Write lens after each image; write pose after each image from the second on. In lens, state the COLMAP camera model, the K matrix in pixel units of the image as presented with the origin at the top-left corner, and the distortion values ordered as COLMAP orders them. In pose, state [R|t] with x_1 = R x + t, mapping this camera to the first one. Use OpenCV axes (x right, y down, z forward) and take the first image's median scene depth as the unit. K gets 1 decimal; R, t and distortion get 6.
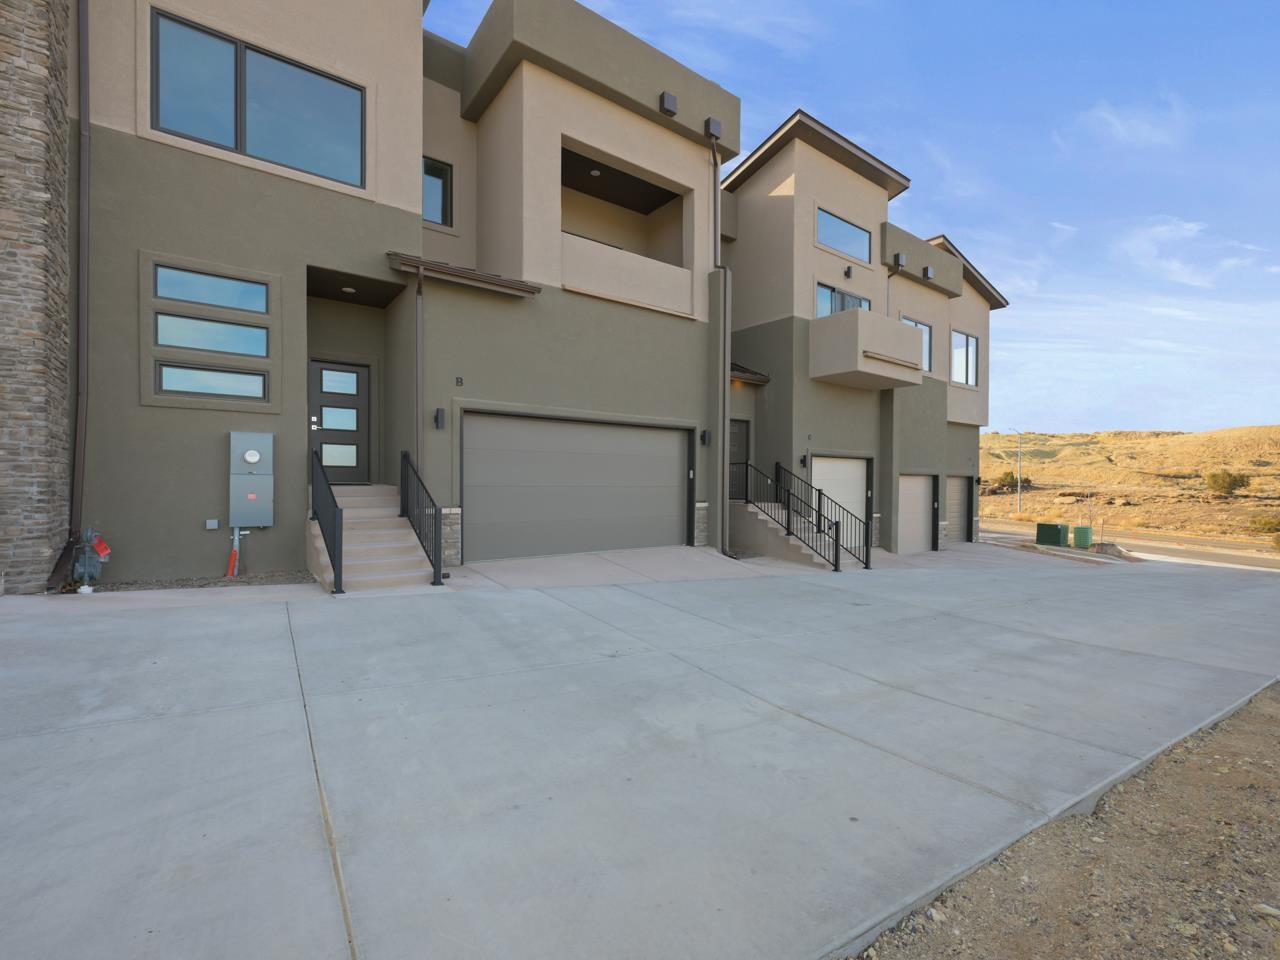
lens RADIAL K [[571.1, 0, 643.3], [0, 571.1, 470.2], [0, 0, 1]] dist [-0.000379, -0.000351]
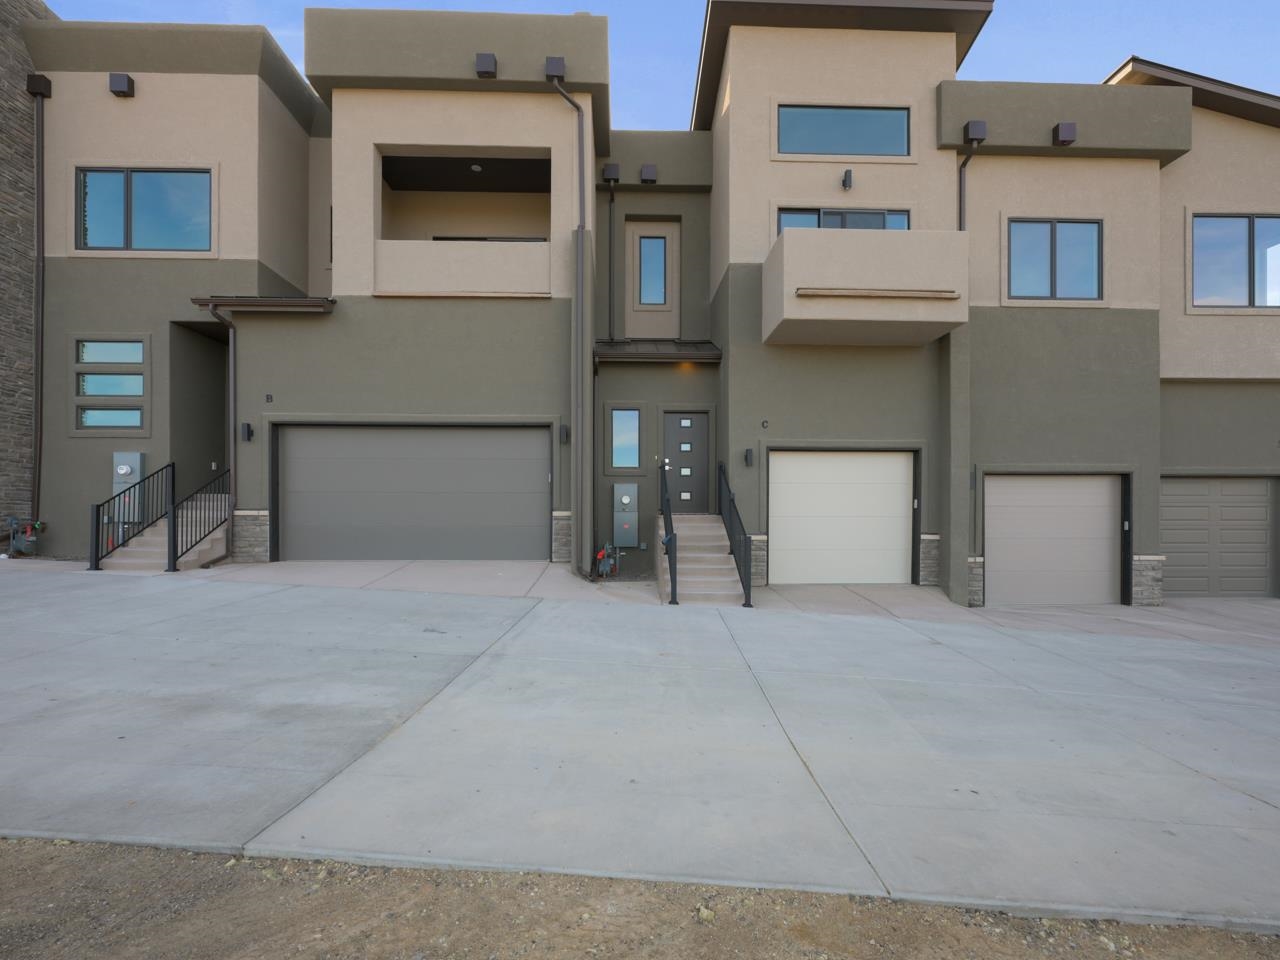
lens RADIAL K [[517.1, 0, 642.9], [0, 517.1, 496.5], [0, 0, 1]] dist [0.001926, 0.000333]
pose [[0.815106, -0.024872, -0.578778, 0.645369], [0.016493, 0.999669, -0.019731, 0.052750], [0.579078, 0.006537, 0.815246, 0.449324]]
